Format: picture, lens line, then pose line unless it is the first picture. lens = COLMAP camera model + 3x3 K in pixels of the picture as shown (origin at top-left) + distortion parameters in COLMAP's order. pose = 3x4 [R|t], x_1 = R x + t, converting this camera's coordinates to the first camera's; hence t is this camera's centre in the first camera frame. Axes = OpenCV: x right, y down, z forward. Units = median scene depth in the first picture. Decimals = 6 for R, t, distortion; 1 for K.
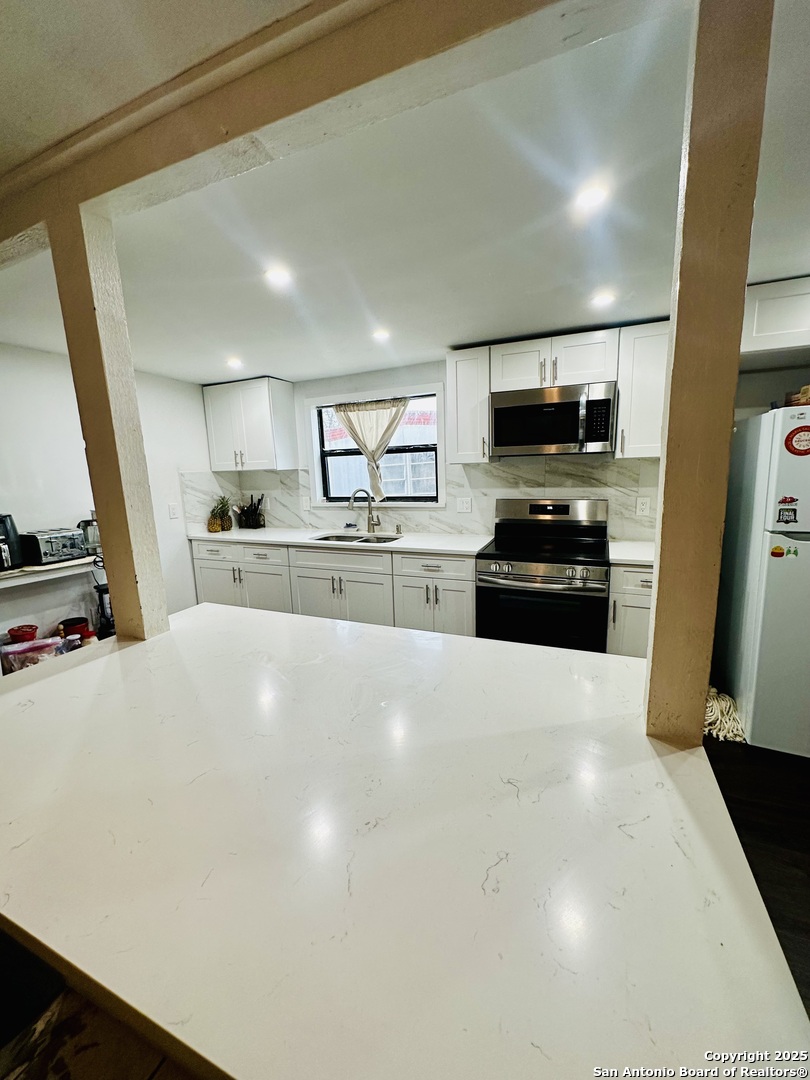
lens RADIAL K [[434.7, 0, 407.3], [0, 434.7, 543.0], [0, 0, 1]] dist [-0.011503, 0.001010]
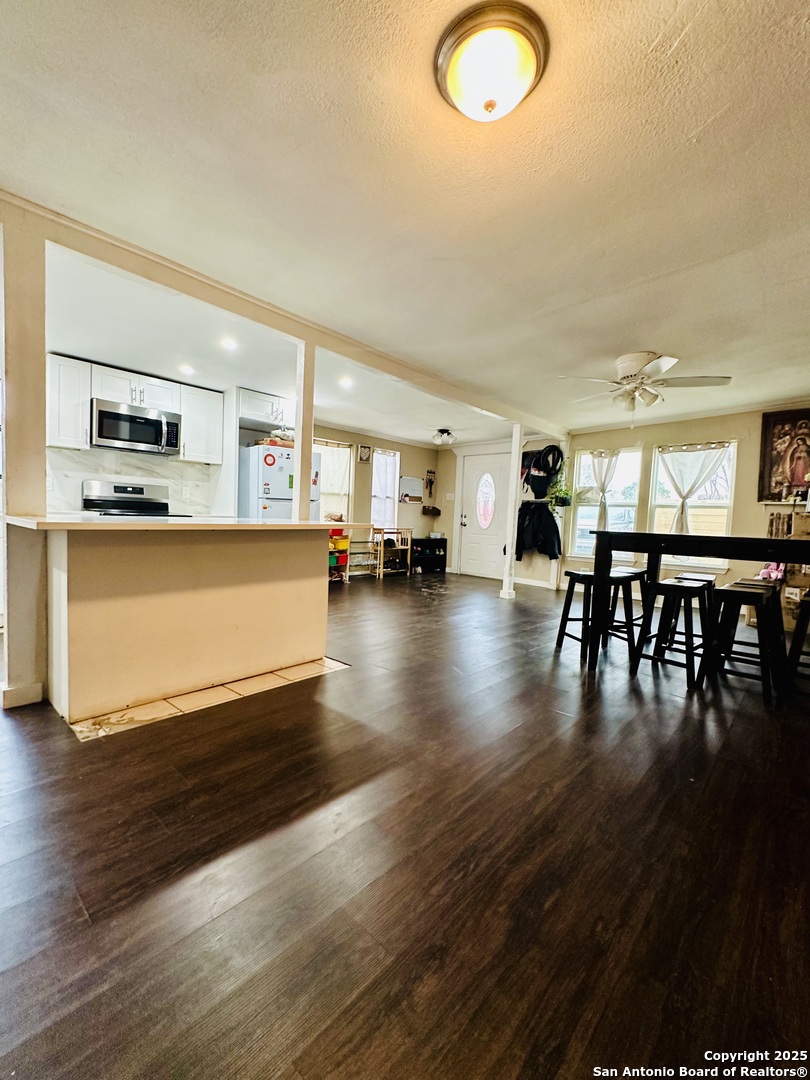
lens RADIAL K [[434.7, 0, 404.0], [0, 434.7, 540.0], [0, 0, 1]] dist [-0.011503, 0.001010]
pose [[0.331219, -0.010413, 0.943497, -0.802460], [0.119084, 0.992405, -0.030852, 0.265676], [-0.936009, 0.122574, 0.329943, -0.321645]]
